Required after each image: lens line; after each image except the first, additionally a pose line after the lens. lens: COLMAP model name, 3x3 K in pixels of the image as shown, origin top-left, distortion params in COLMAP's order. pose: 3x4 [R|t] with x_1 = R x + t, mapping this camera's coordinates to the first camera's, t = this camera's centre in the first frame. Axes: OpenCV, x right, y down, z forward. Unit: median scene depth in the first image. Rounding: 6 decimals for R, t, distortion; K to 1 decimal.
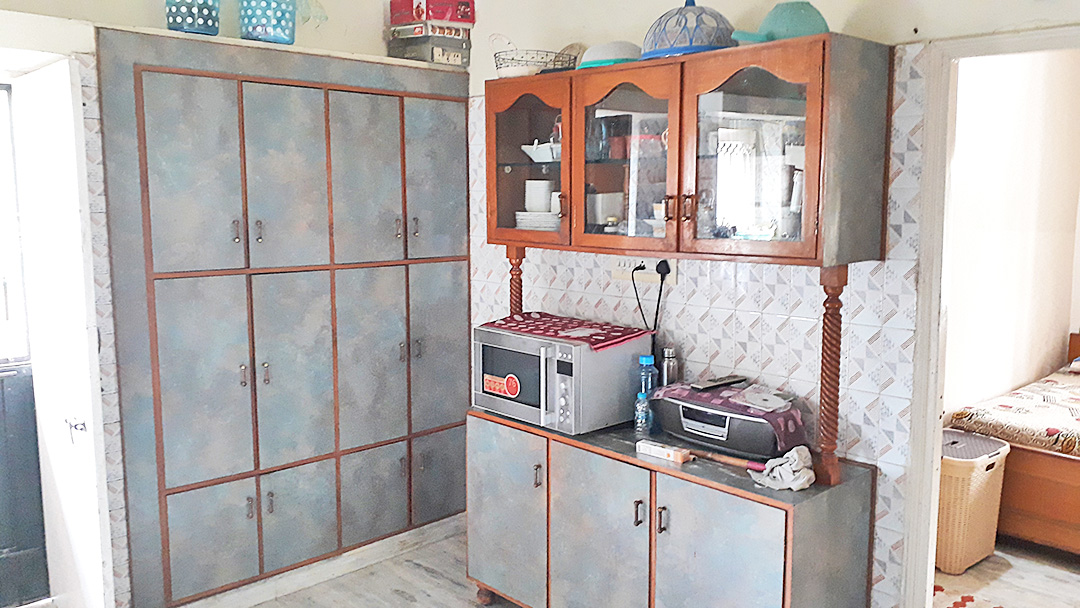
lens RADIAL K [[878.3, 0, 543.8], [0, 878.3, 301.8], [0, 0, 1]] dist [0.104830, -0.162606]
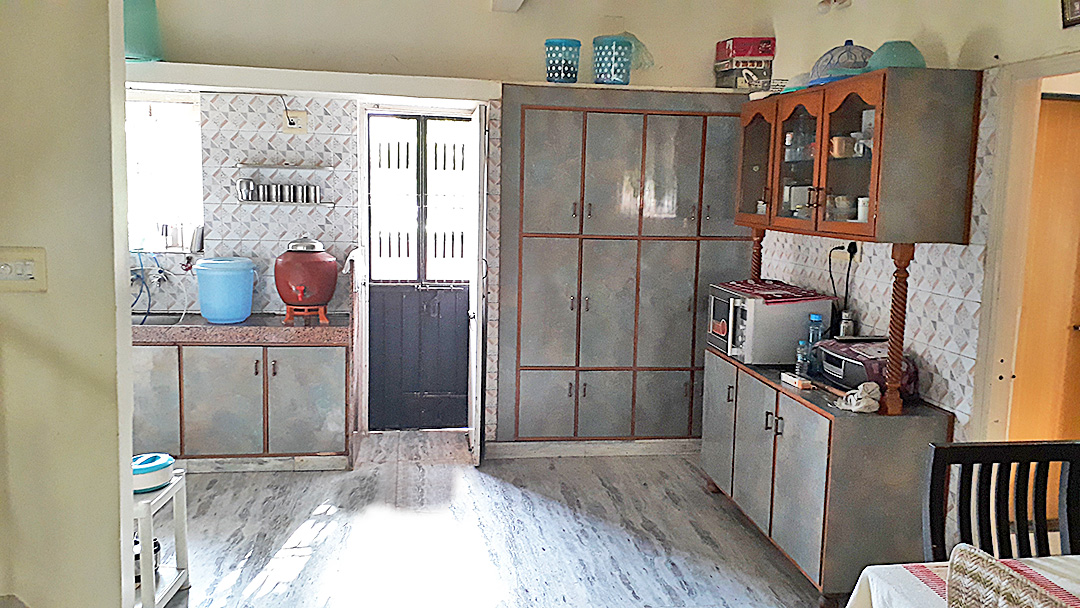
lens RADIAL K [[878.3, 0, 544.1], [0, 878.3, 309.1], [0, 0, 1]] dist [0.104830, -0.162606]
pose [[0.809843, 0.098964, -0.578239, 0.523862], [-0.096887, 0.994696, 0.034546, 0.046576], [0.578591, 0.028047, 0.815136, -0.279708]]
